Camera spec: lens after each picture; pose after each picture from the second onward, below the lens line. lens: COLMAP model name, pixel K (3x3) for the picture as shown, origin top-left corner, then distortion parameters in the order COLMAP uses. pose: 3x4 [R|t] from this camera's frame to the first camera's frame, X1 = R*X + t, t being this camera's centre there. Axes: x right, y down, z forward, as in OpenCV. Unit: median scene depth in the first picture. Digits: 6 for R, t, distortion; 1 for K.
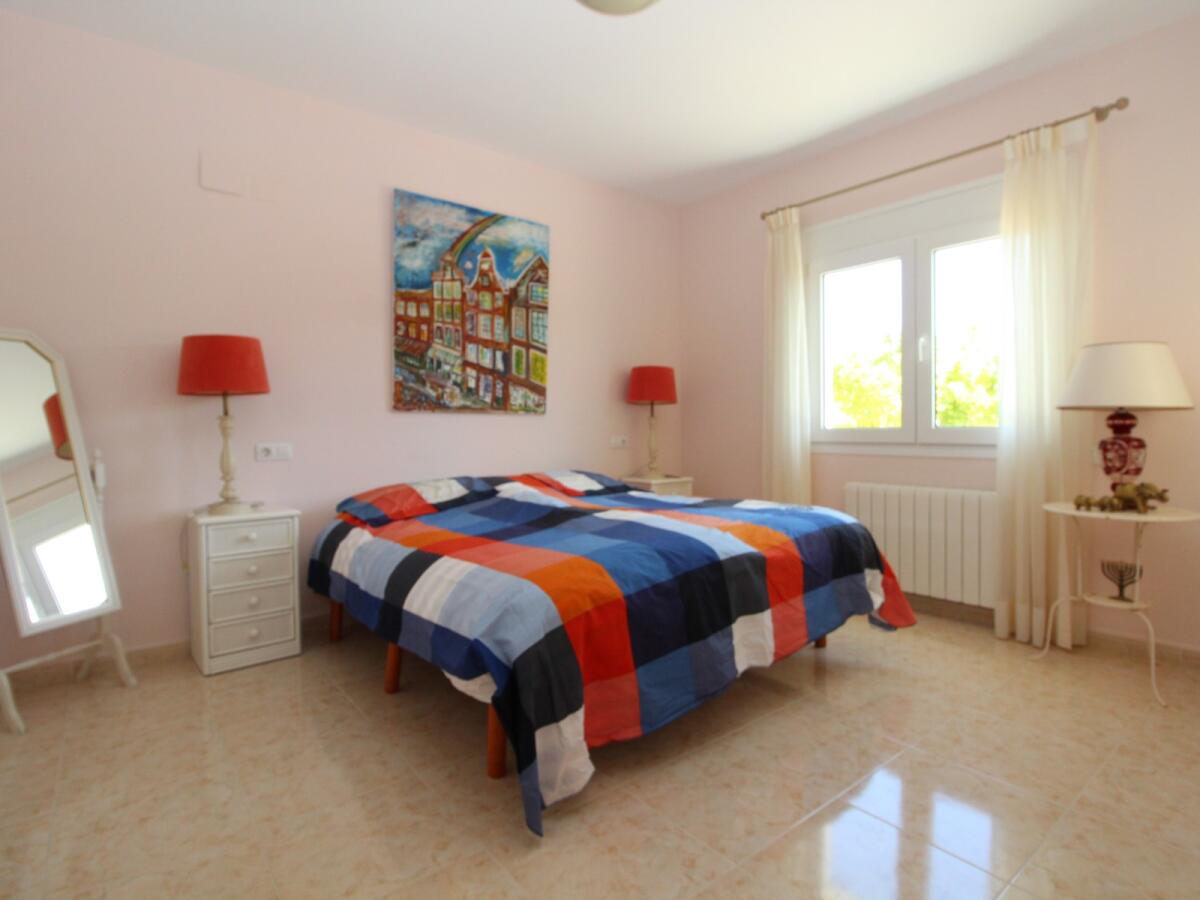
lens RADIAL K [[647.7, 0, 601.2], [0, 647.7, 448.6], [0, 0, 1]] dist [-0.013006, -0.005839]
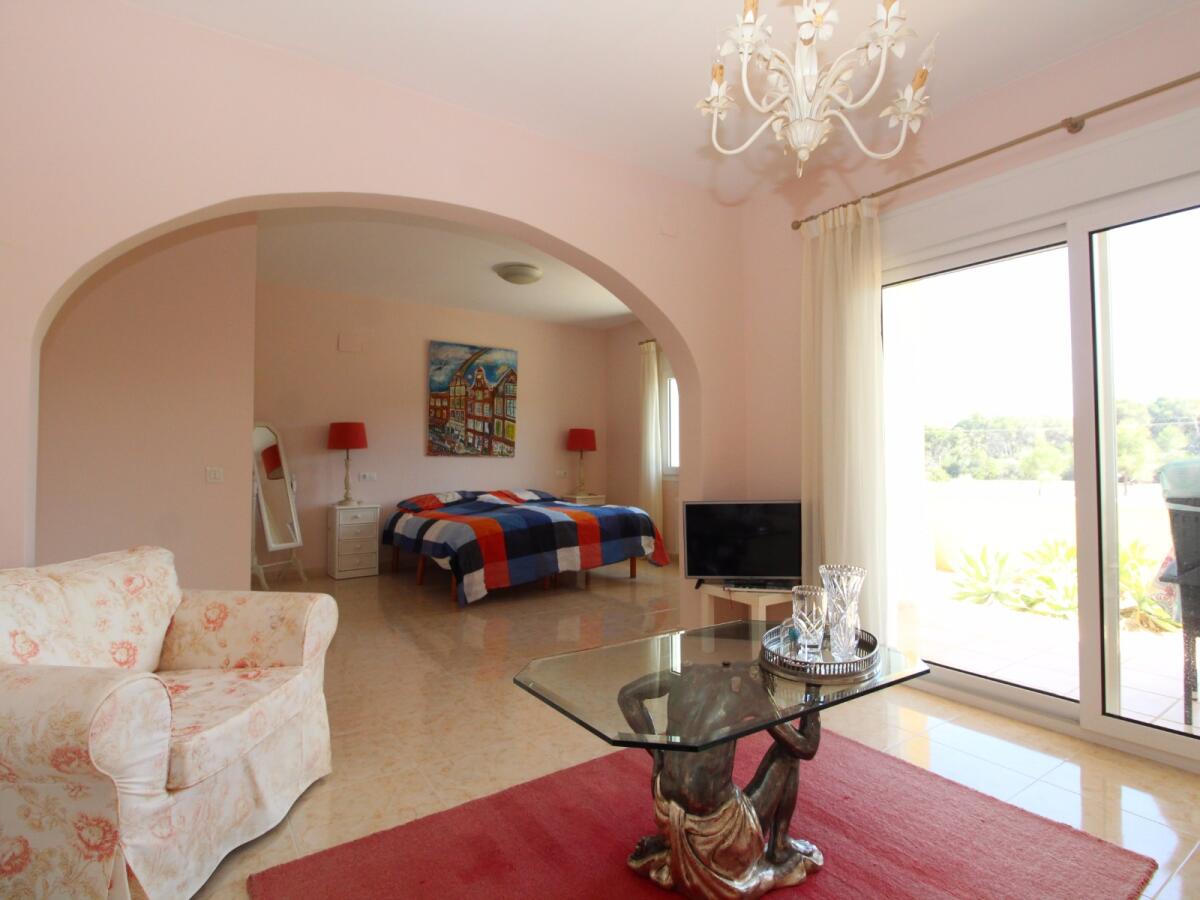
lens RADIAL K [[647.7, 0, 599.6], [0, 647.7, 444.7], [0, 0, 1]] dist [-0.013006, -0.005839]
pose [[0.996601, 0.005295, -0.082204, 0.351205], [-0.009850, 0.998432, -0.055098, 0.008887], [0.081784, 0.055720, 0.995091, -0.882695]]
